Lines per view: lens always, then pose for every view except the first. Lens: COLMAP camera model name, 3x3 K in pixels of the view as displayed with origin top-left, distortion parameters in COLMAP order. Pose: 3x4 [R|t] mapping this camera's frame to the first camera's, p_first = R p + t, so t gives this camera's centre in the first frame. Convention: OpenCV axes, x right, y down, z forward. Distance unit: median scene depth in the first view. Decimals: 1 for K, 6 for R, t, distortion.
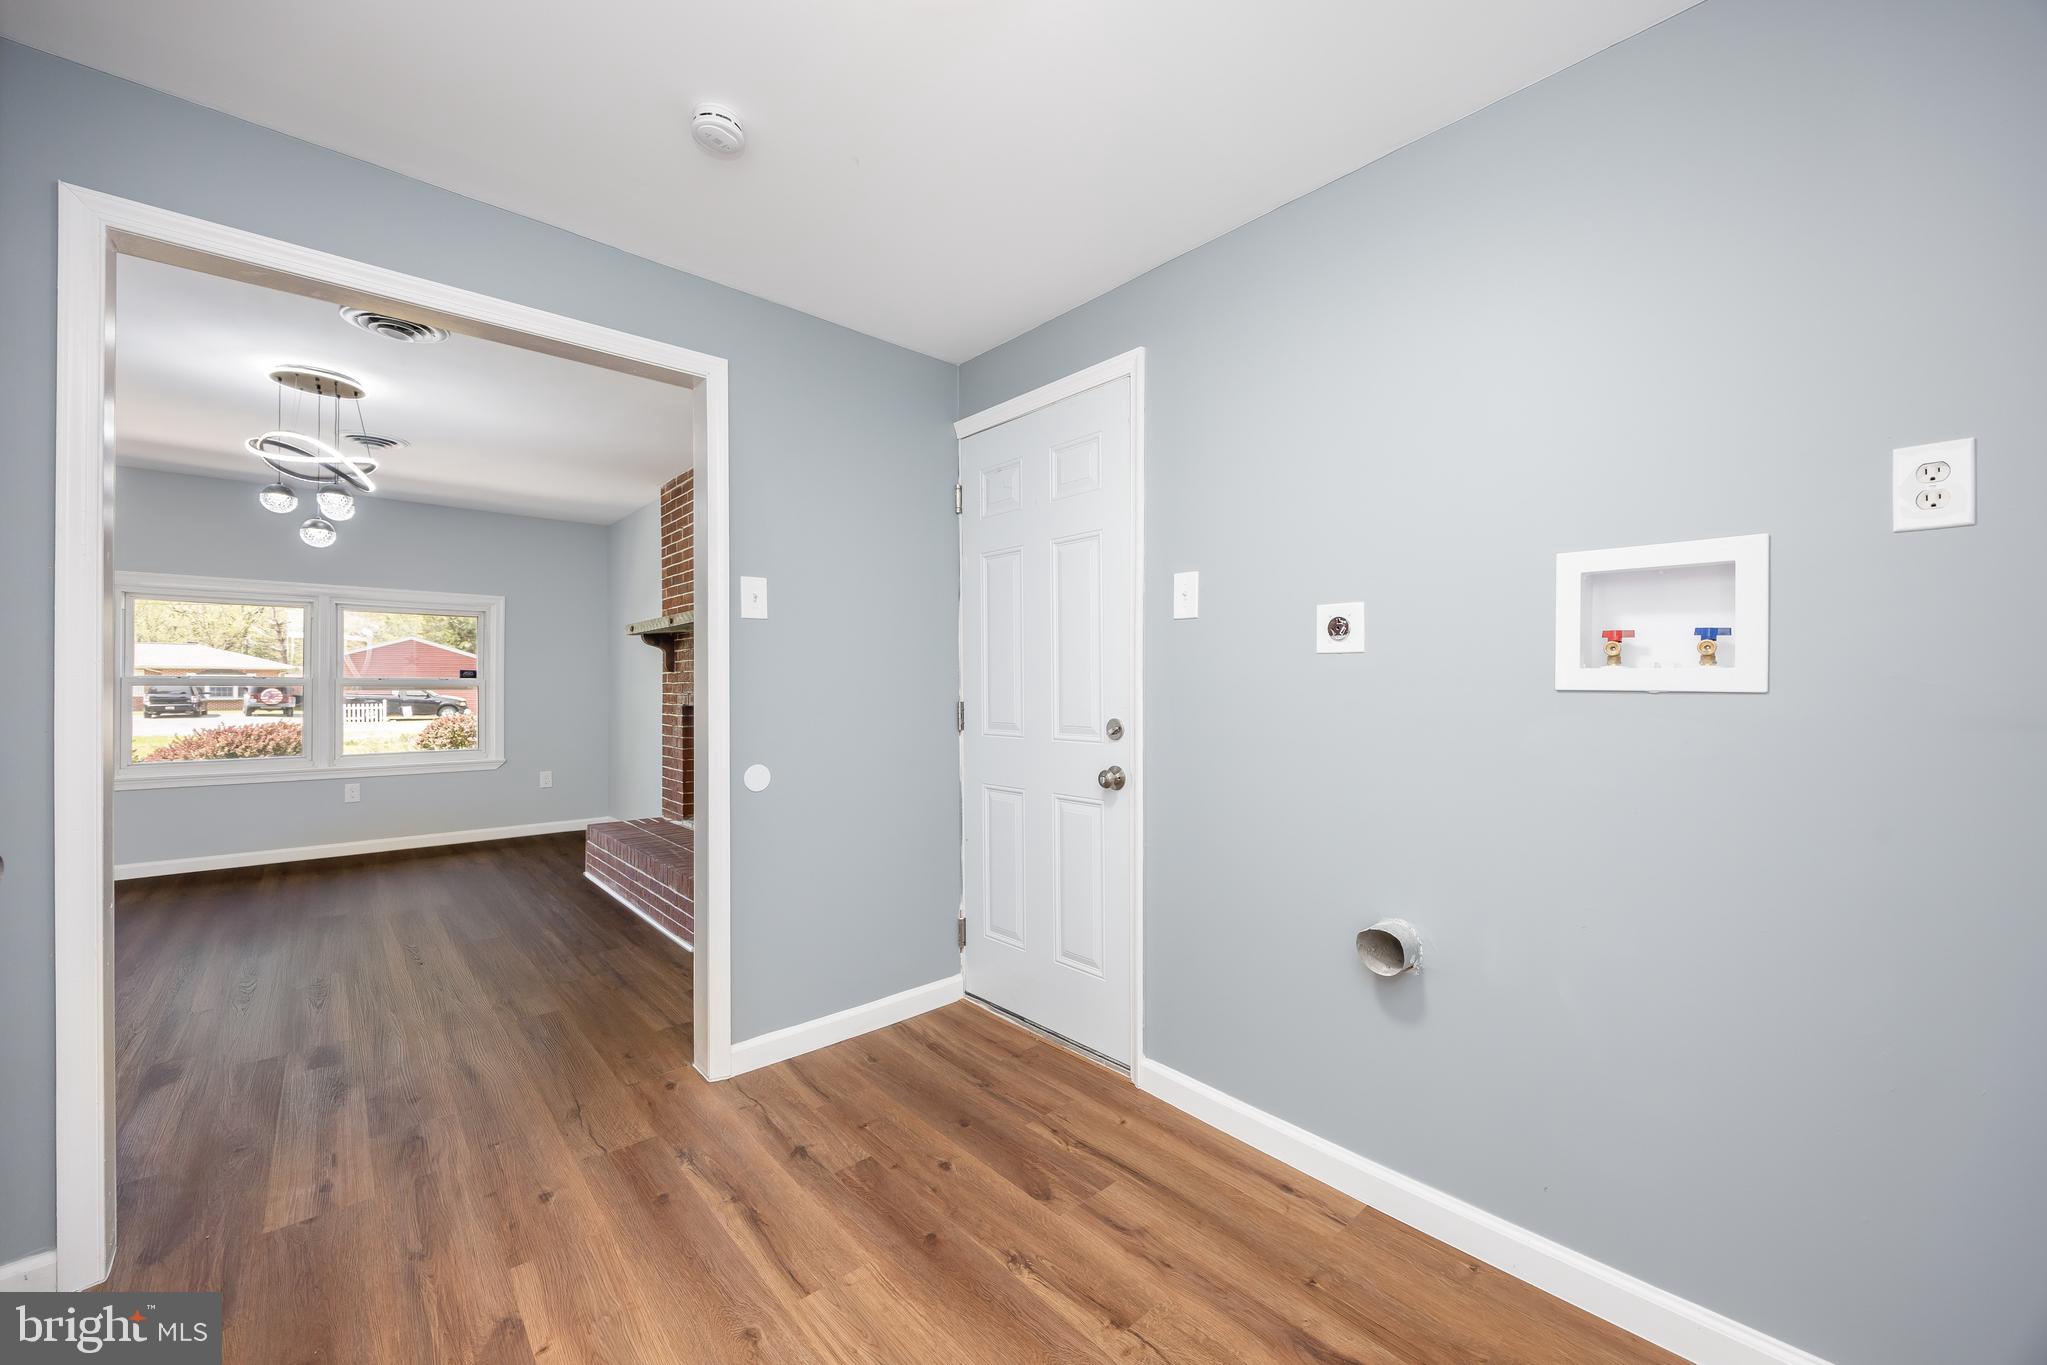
lens RADIAL K [[789.1, 0, 1029.8], [0, 789.1, 684.7], [0, 0, 1]] dist [-0.000733, 0.000055]
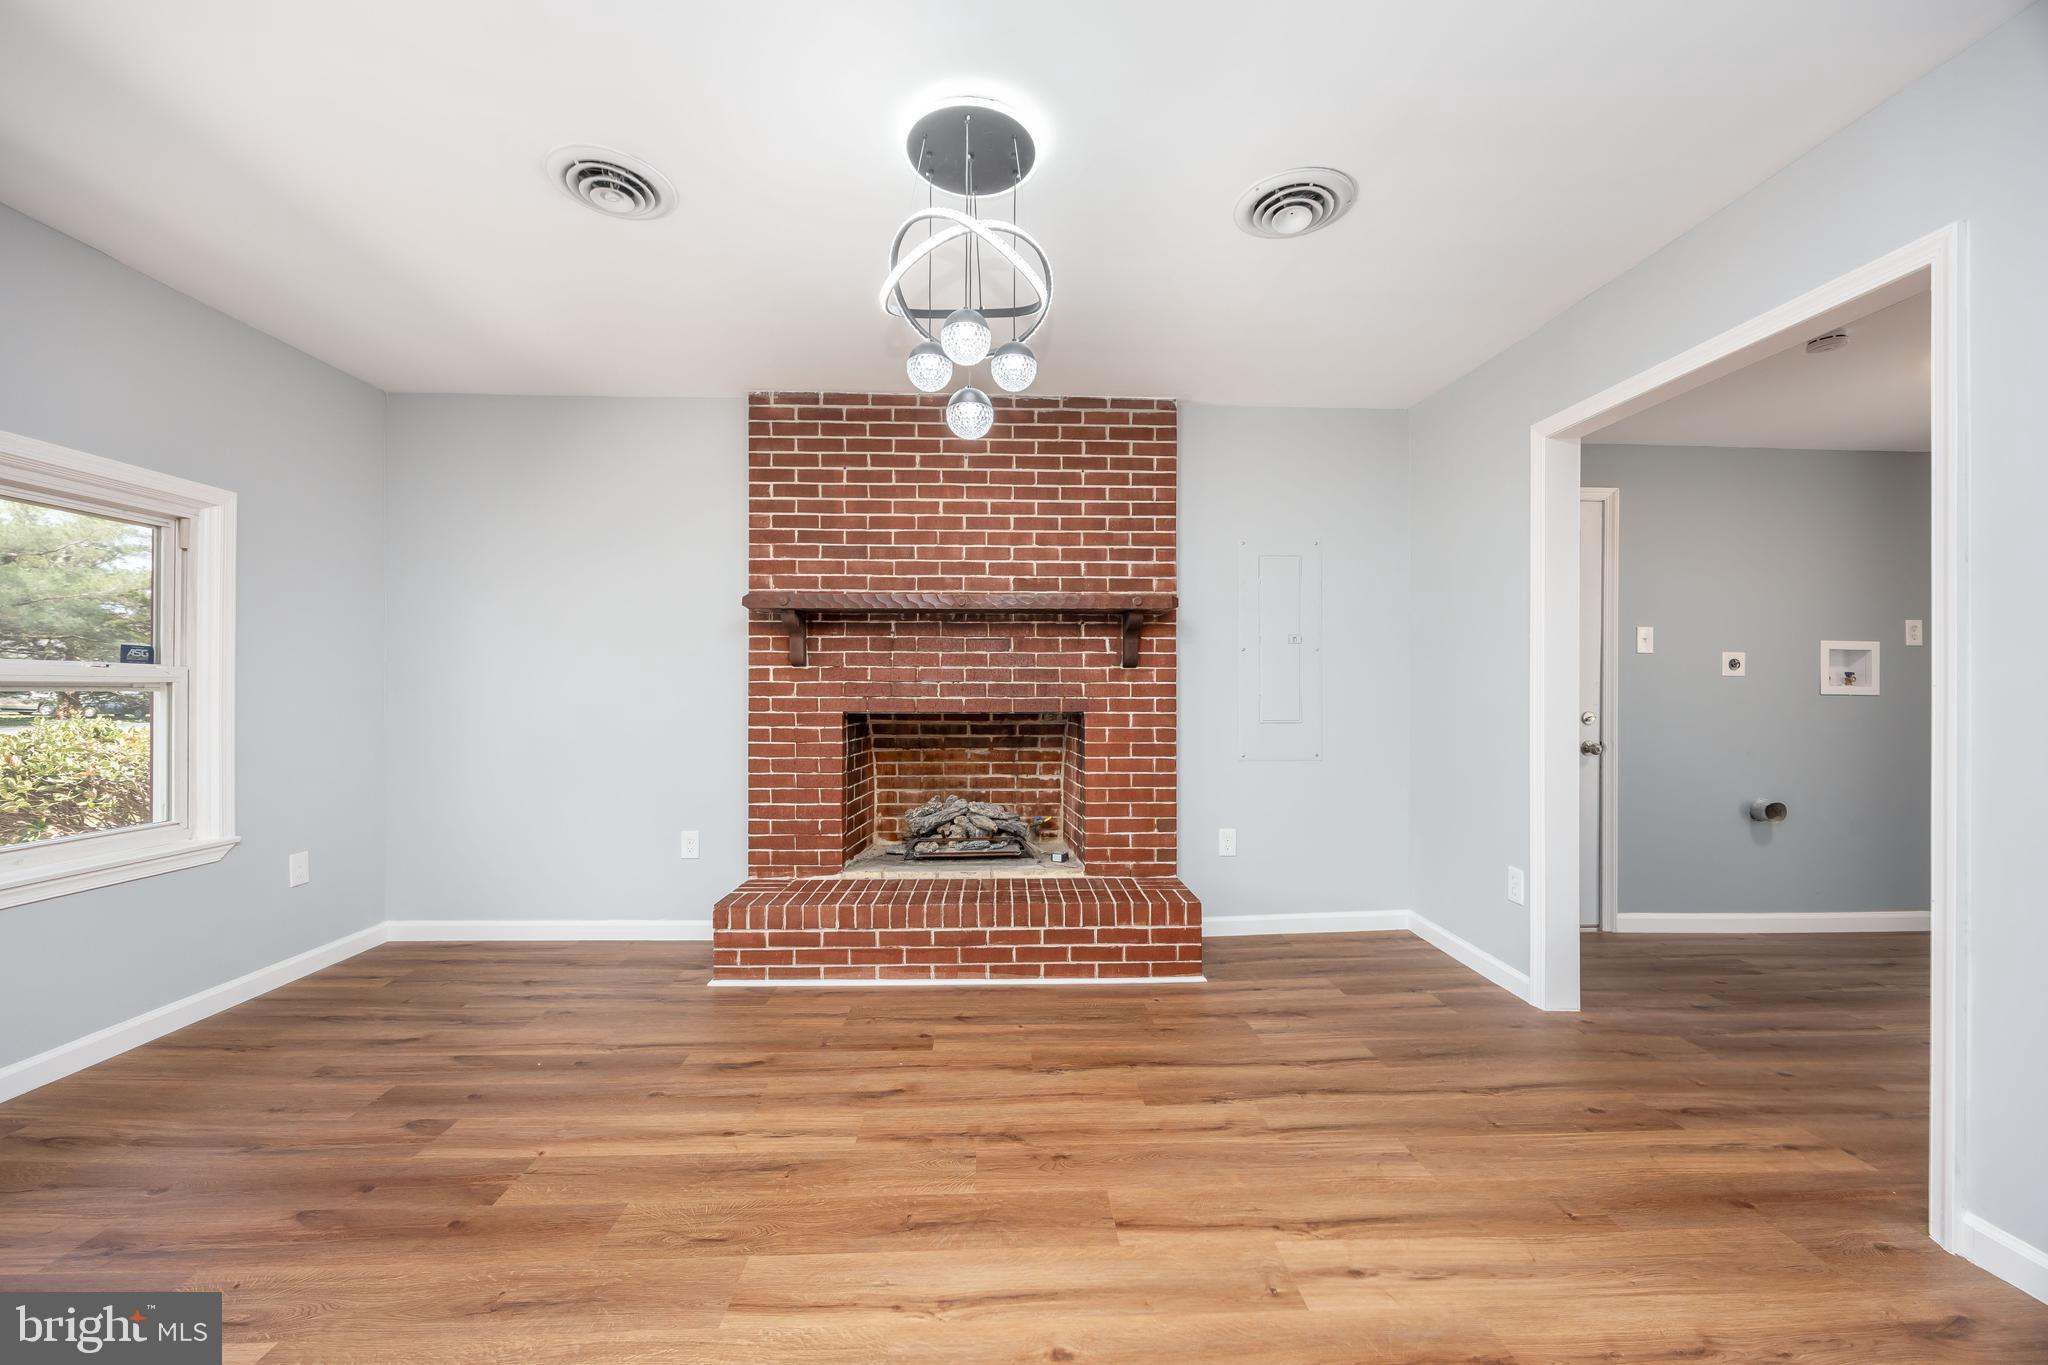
lens RADIAL K [[789.5, 0, 1030.3], [0, 789.5, 684.7], [0, 0, 1]] dist [-0.000733, 0.000055]
pose [[0.639294, 0.008122, 0.768919, -1.331318], [-0.008111, 0.999960, -0.003818, 0.002481], [-0.768920, -0.003796, 0.639334, 0.611084]]
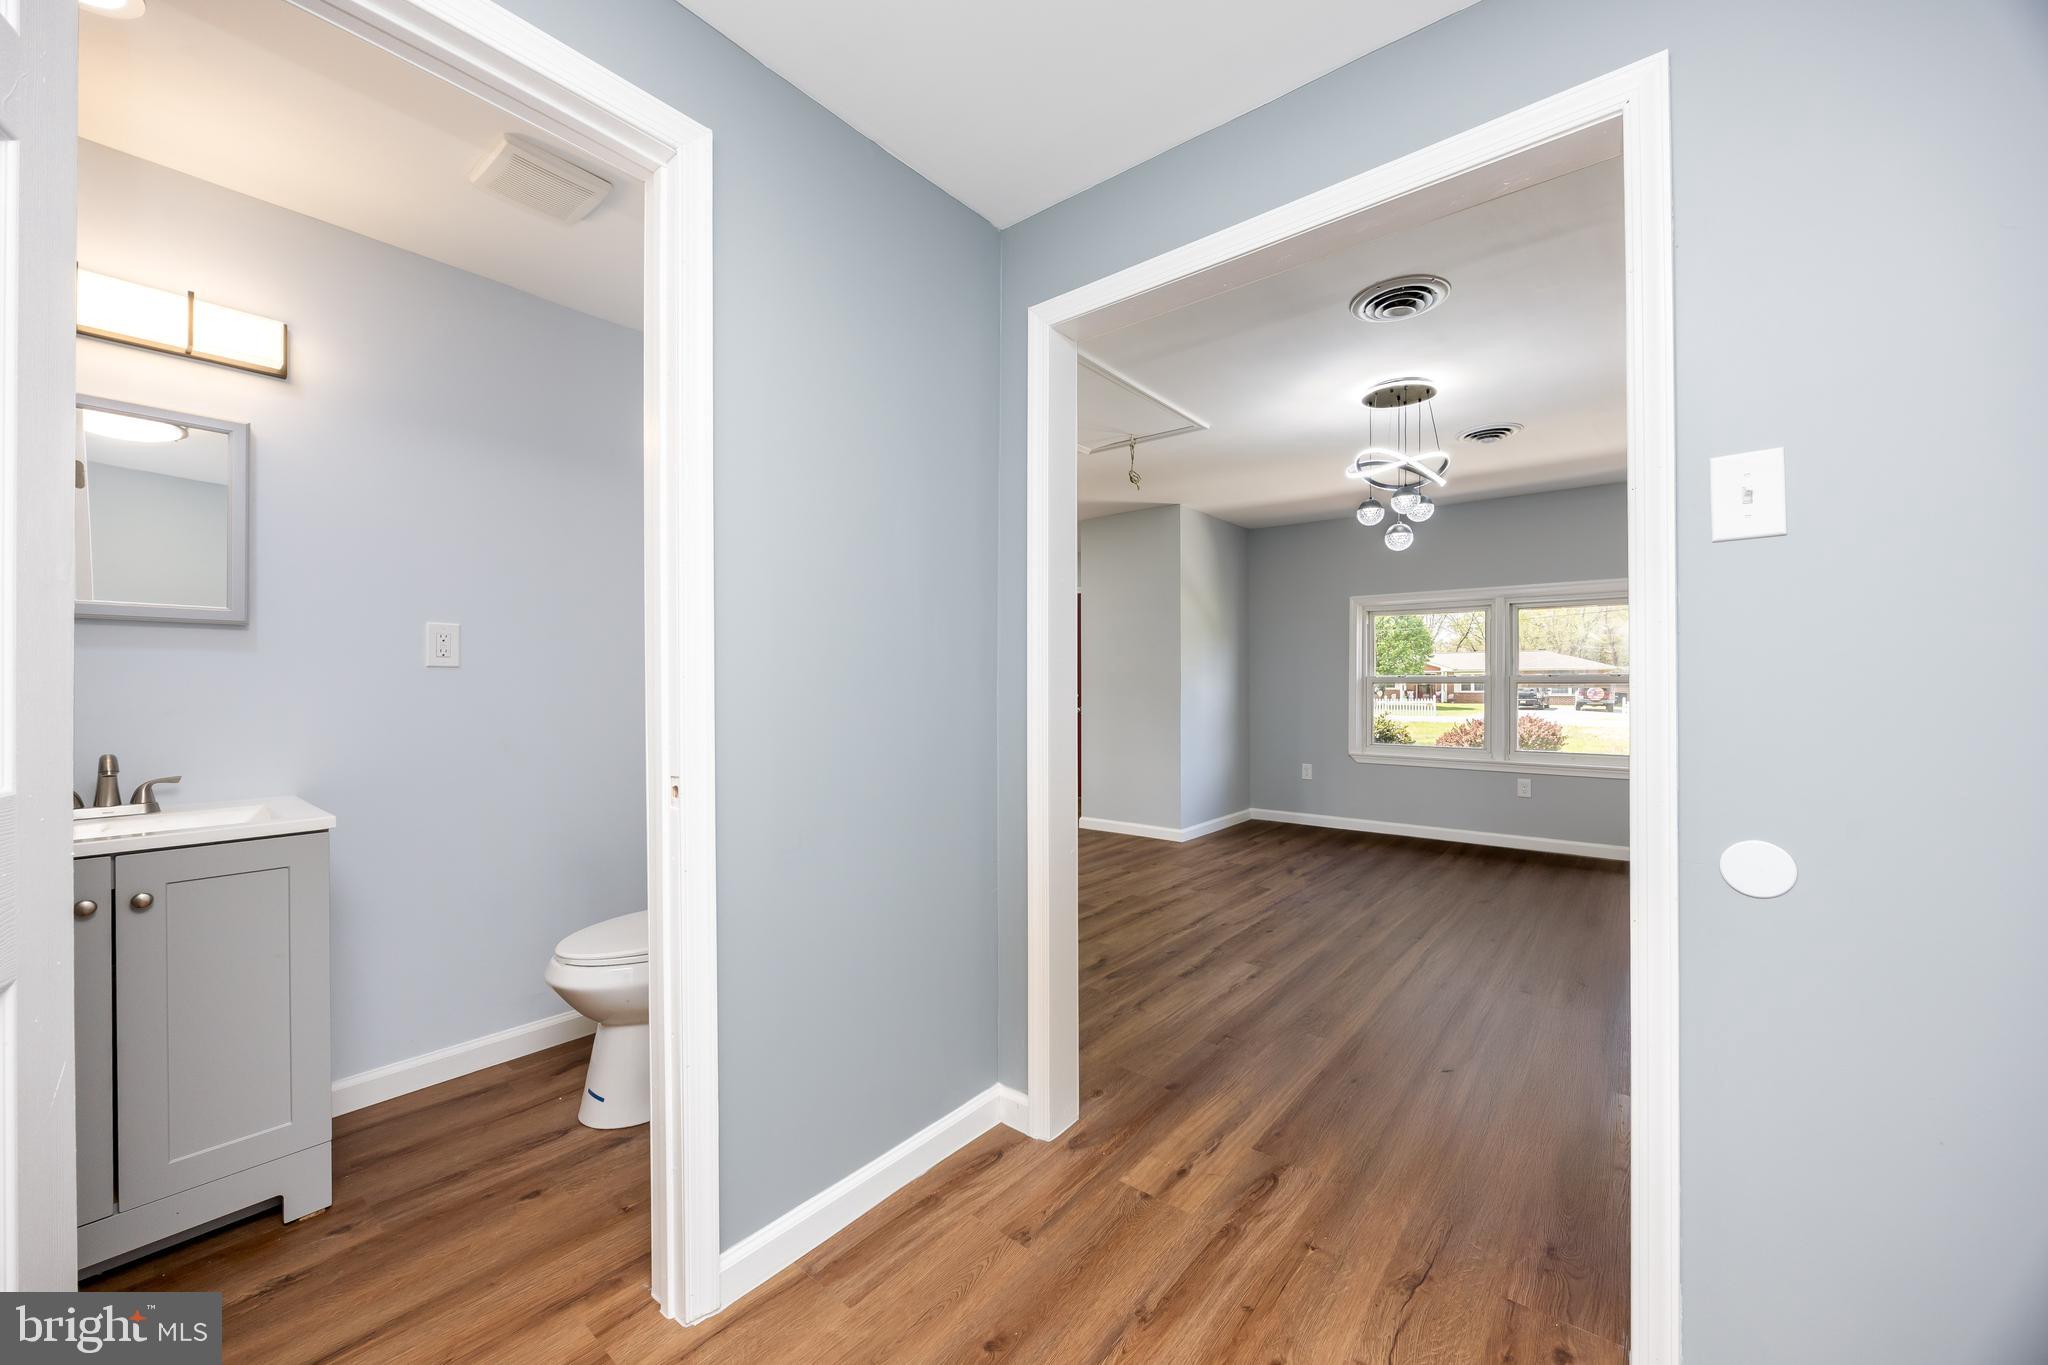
lens RADIAL K [[770.7, 0, 1037.4], [0, 770.7, 686.6], [0, 0, 1]] dist [-0.001563, -0.000082]
pose [[0.163382, -0.000267, -0.986563, 0.032104], [0.004874, 0.999988, 0.000536, 0.004518], [0.986551, -0.004896, 0.163382, 0.359721]]
